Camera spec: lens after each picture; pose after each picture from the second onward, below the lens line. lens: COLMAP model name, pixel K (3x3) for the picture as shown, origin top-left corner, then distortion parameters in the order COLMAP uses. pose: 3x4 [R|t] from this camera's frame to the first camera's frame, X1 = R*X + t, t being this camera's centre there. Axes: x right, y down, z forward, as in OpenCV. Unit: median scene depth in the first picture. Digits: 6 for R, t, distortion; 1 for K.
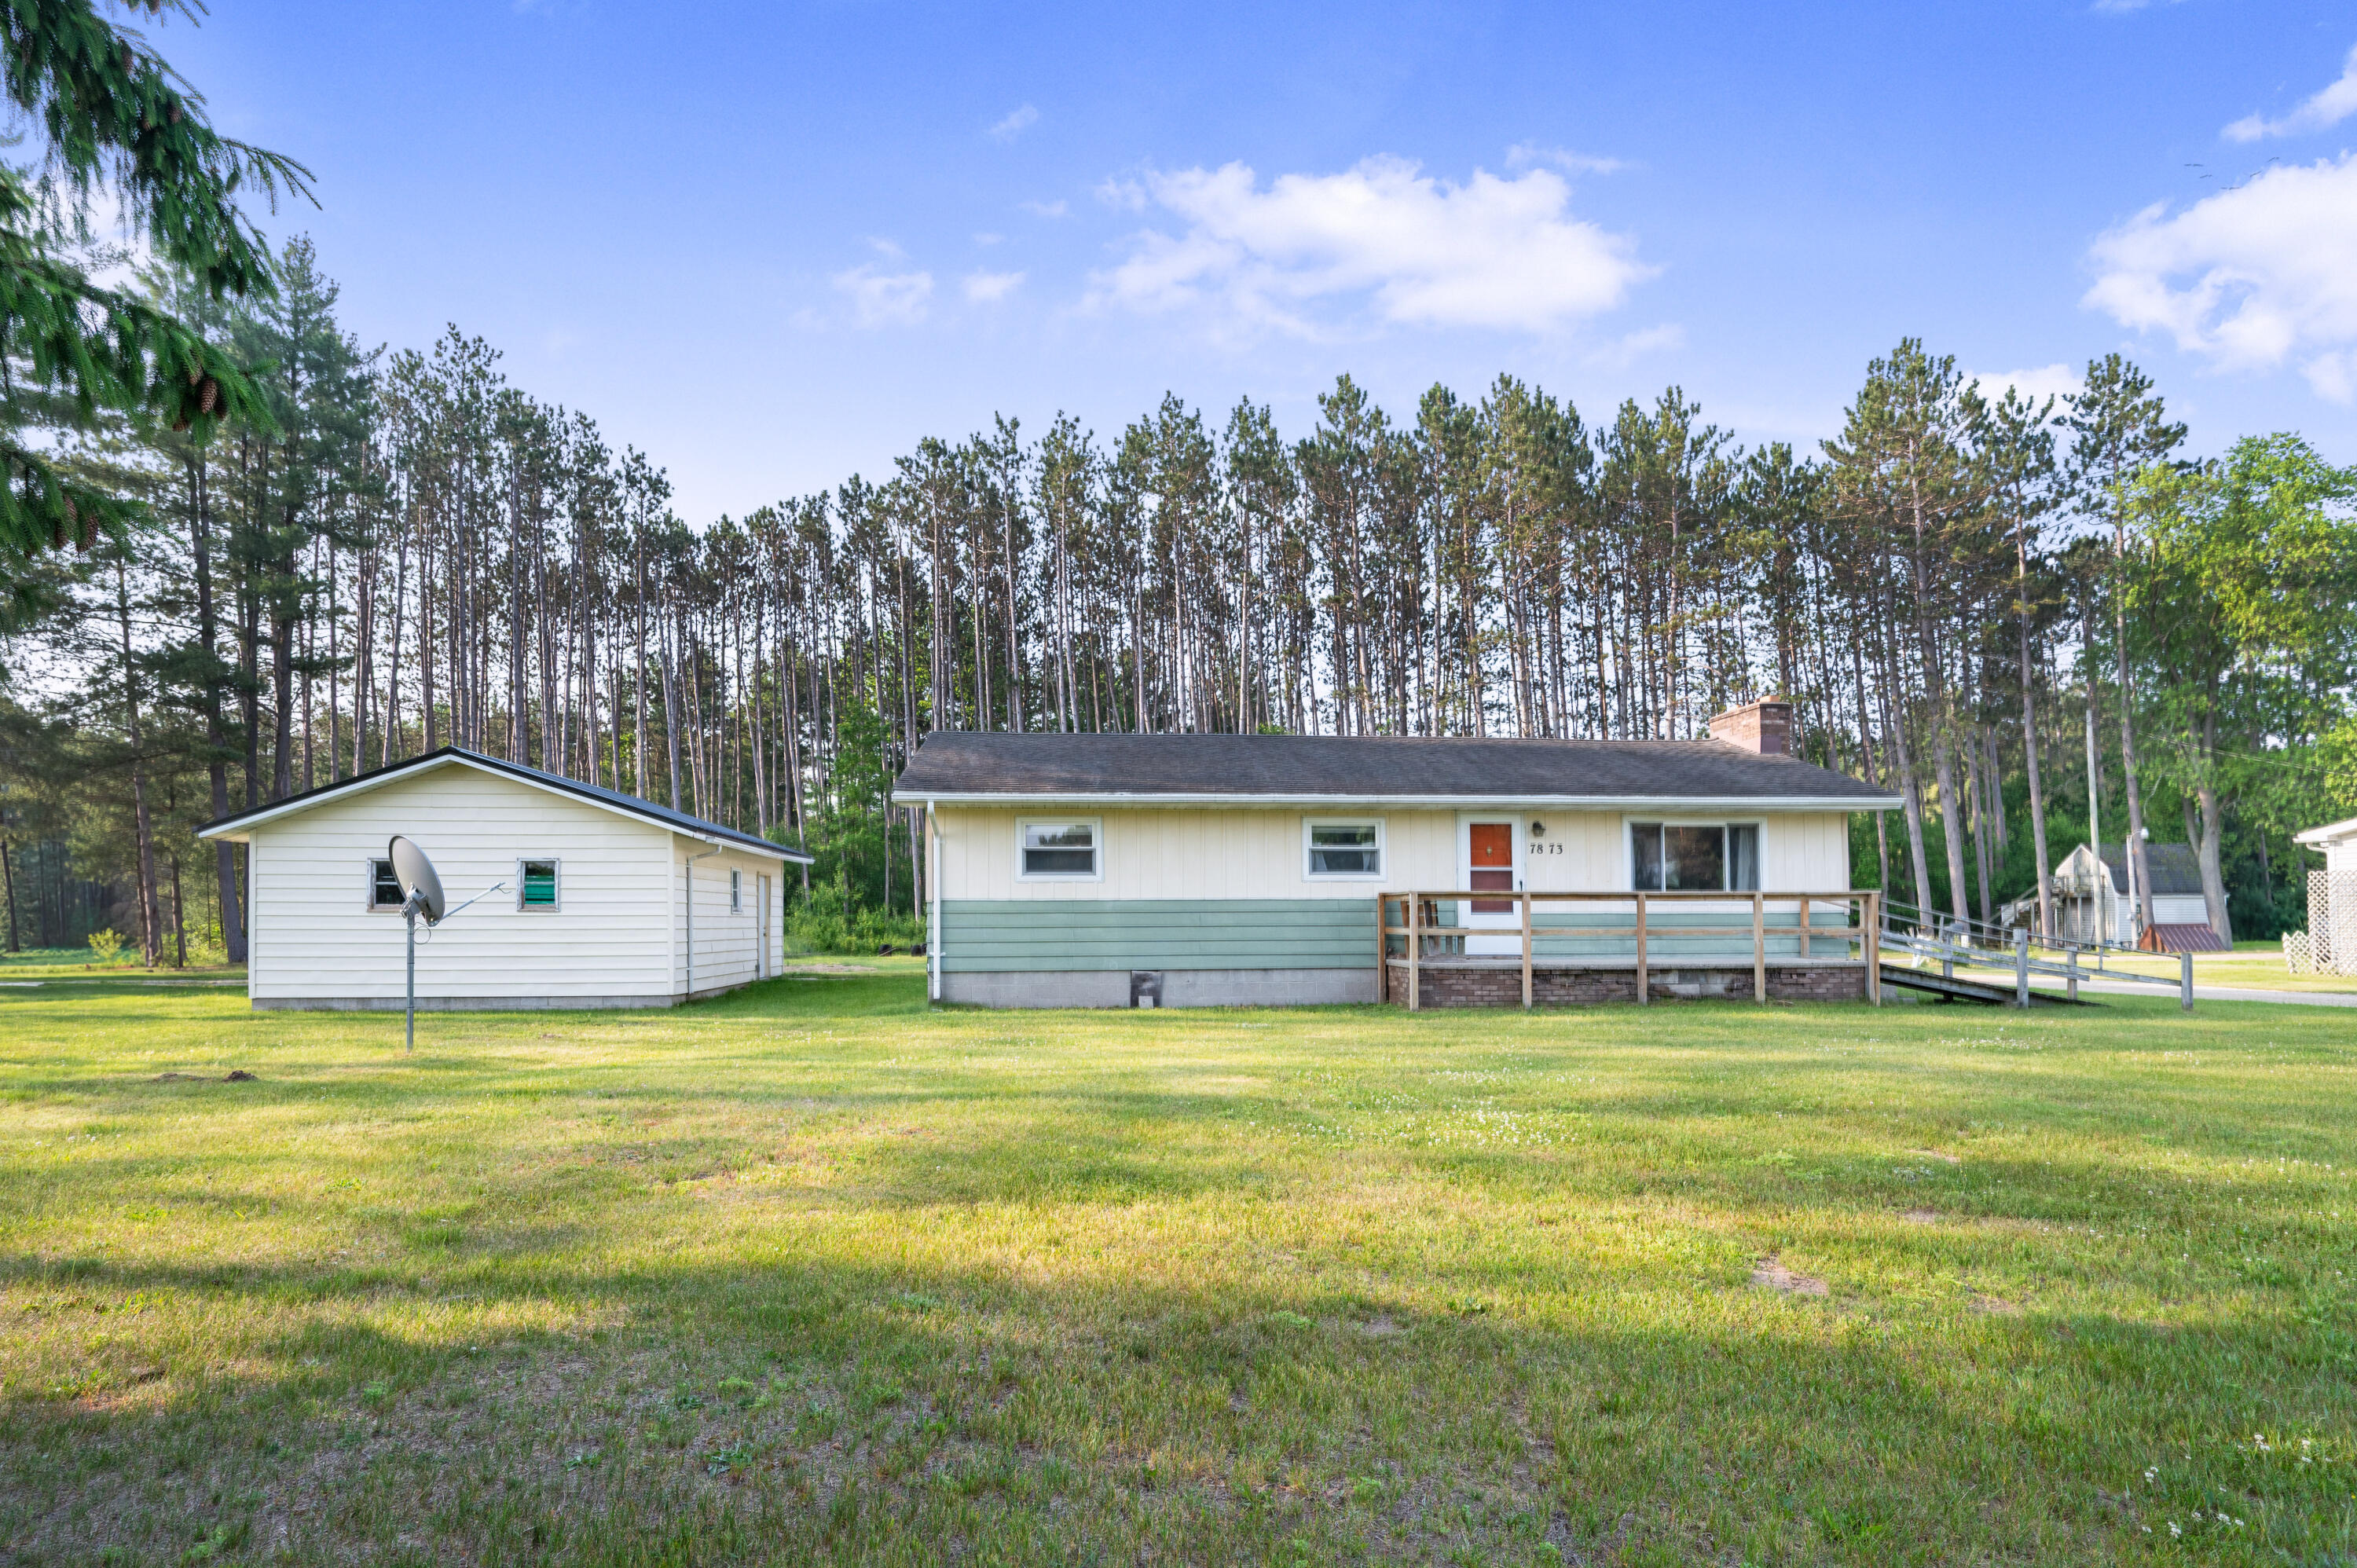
lens RADIAL K [[1166.3, 0, 1180.7], [0, 1166.3, 862.3], [0, 0, 1]] dist [0.002293, -0.000465]
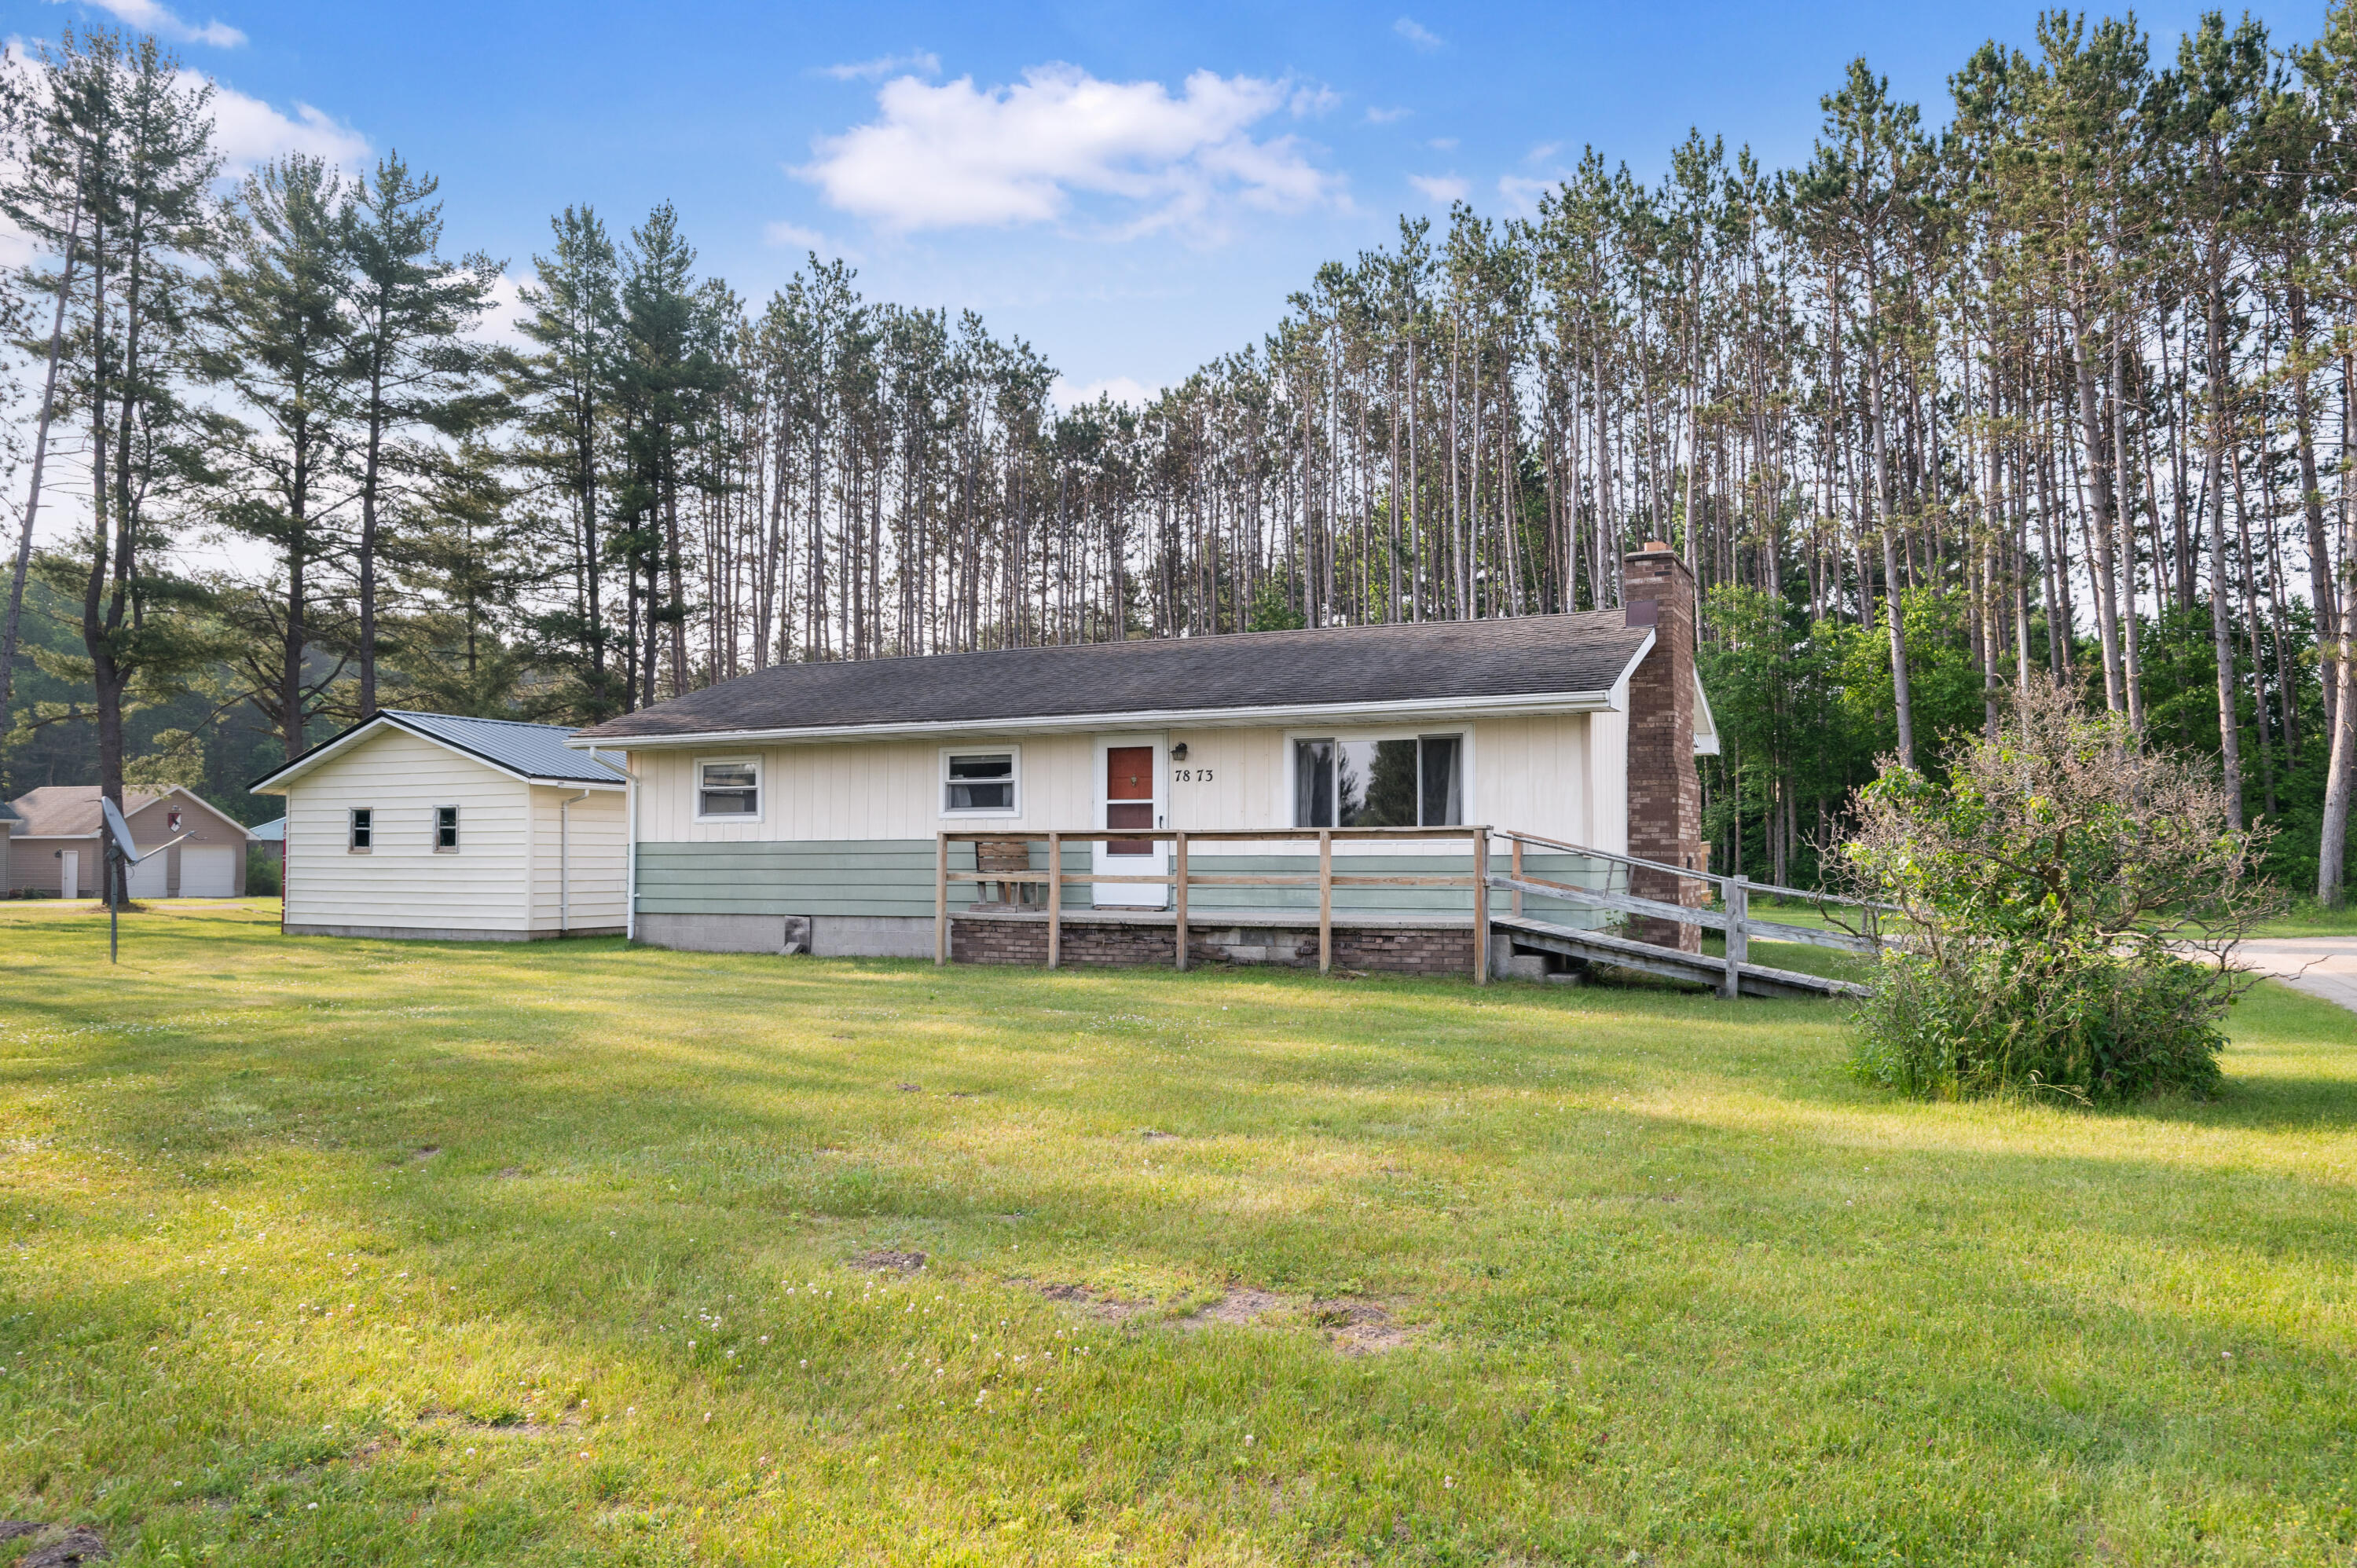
lens RADIAL K [[1549.5, 0, 1179.0], [0, 1549.5, 787.3], [0, 0, 1]] dist [0.000166, 0.001135]
pose [[0.866631, -0.020533, -0.498526, 0.843902], [0.021713, 0.999758, -0.003432, -0.000285], [0.498476, -0.007850, 0.866868, 0.065116]]
